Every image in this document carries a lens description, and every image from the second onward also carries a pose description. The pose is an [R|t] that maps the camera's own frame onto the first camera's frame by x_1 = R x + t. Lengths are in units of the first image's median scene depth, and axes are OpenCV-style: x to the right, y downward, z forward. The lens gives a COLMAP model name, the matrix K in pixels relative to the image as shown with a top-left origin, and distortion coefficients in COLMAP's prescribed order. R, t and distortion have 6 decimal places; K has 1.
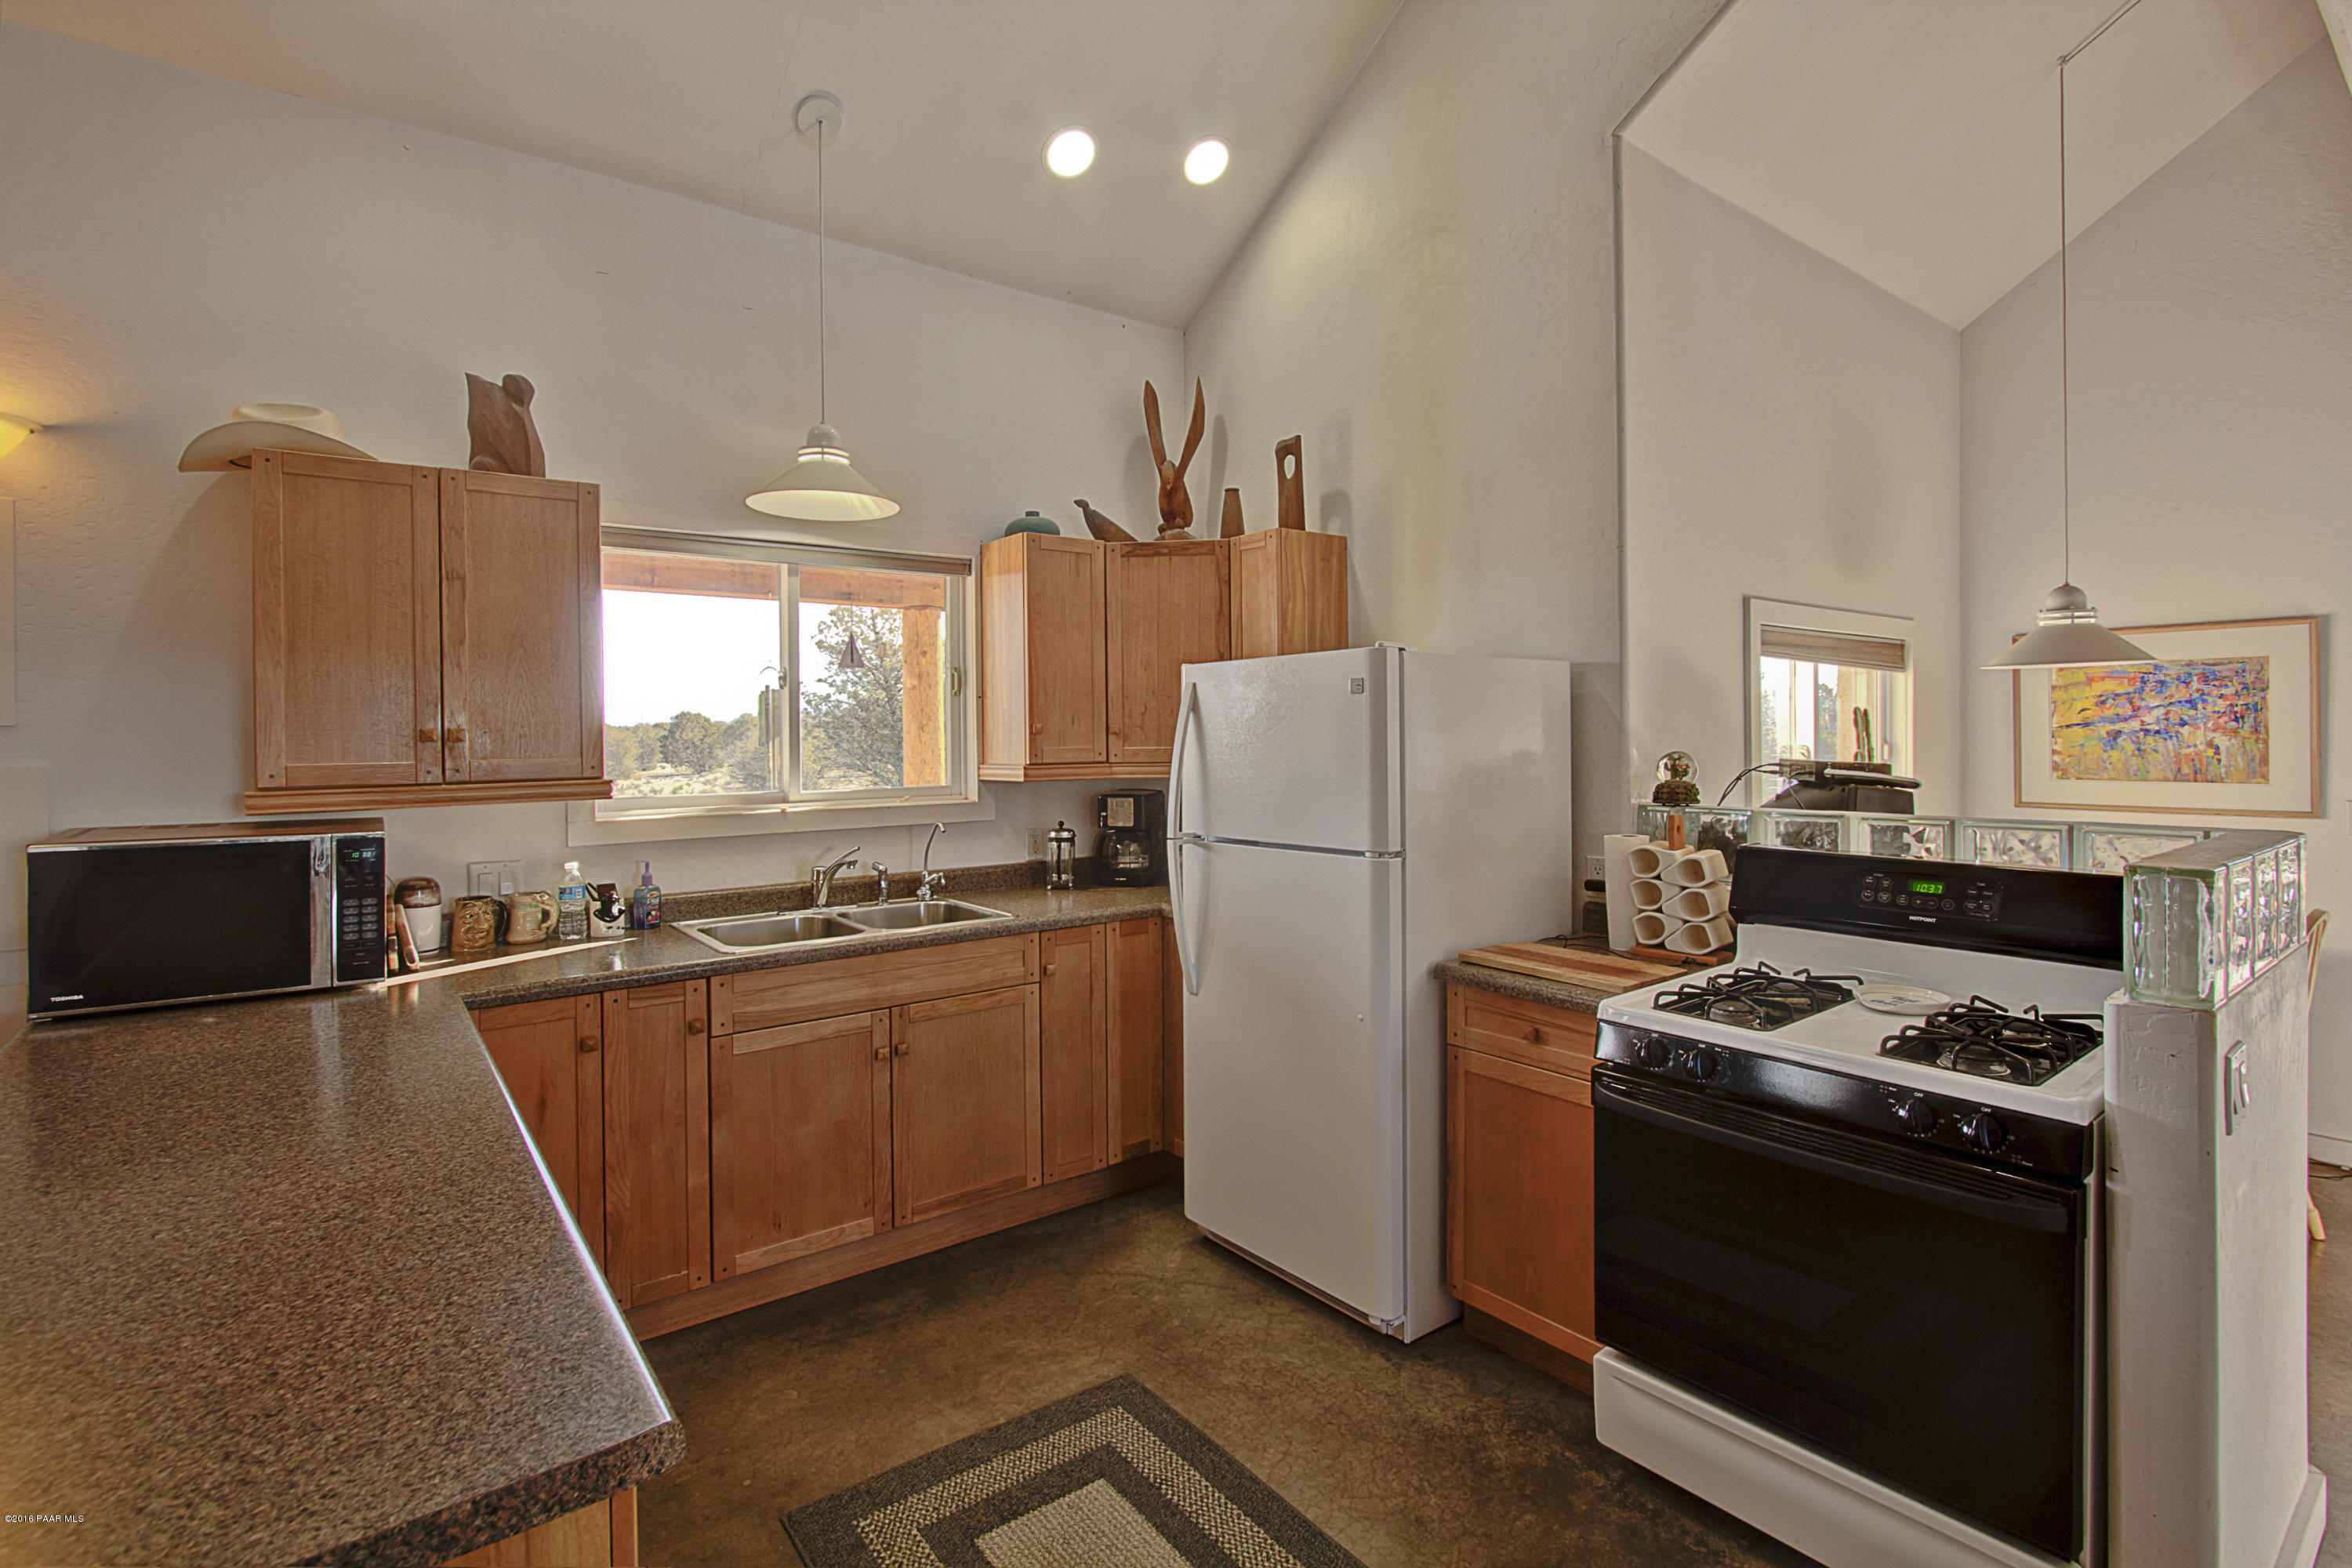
lens RADIAL K [[1091.3, 0, 1172.4], [0, 1091.3, 735.9], [0, 0, 1]] dist [0.001063, 0.000804]
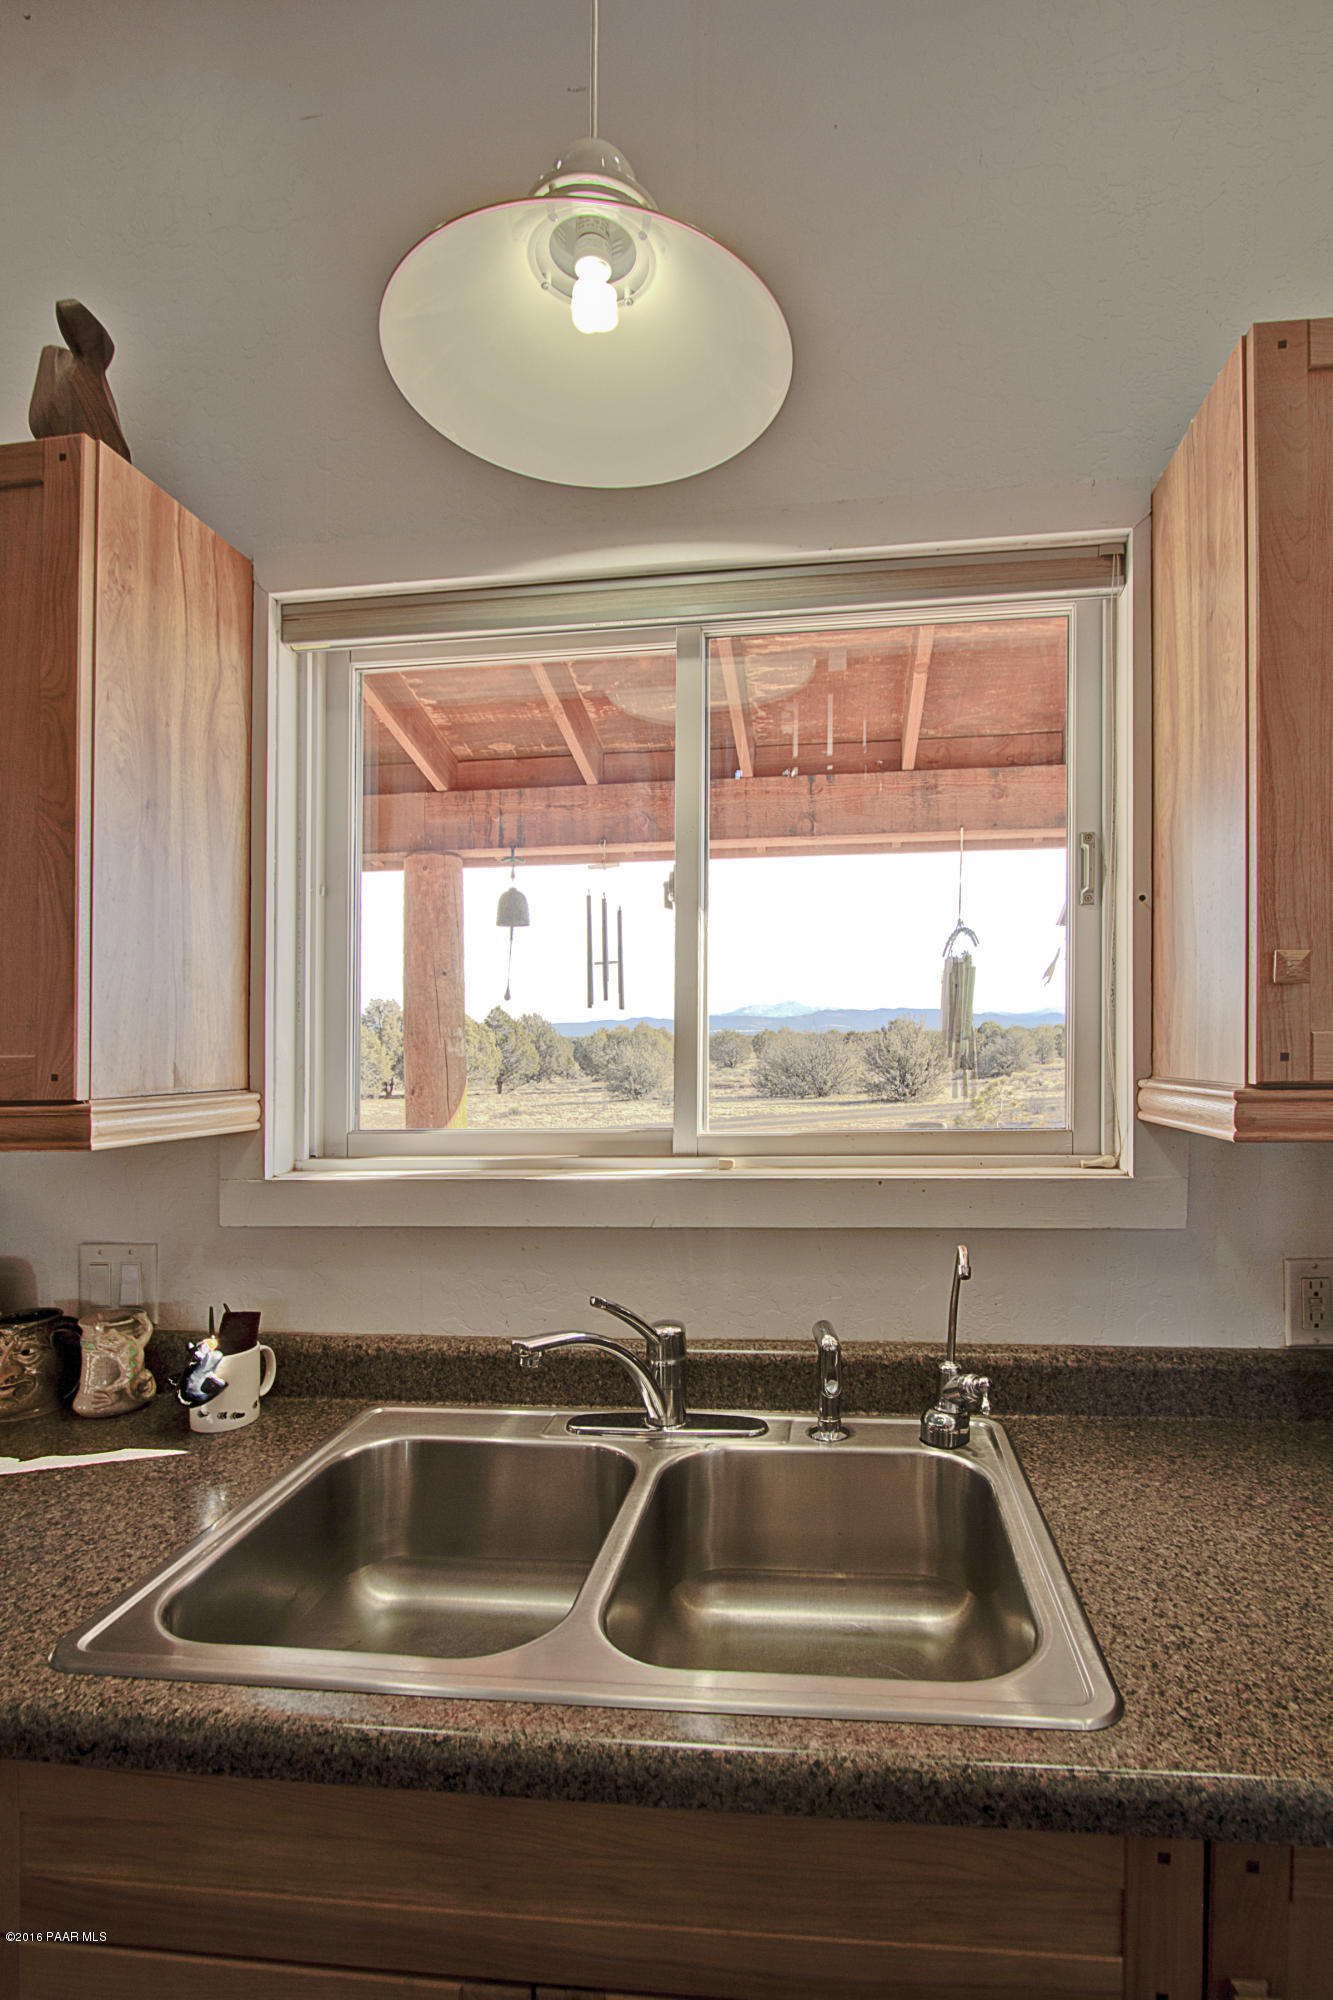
lens RADIAL K [[1027.8, 0, 716.9], [0, 1027.8, 1066.3], [0, 0, 1]] dist [-0.002135, -0.000051]
pose [[0.724787, 0.014320, -0.688825, -0.104428], [0.005396, 0.999635, 0.026460, 0.029482], [0.688952, -0.022895, 0.724445, 1.613900]]
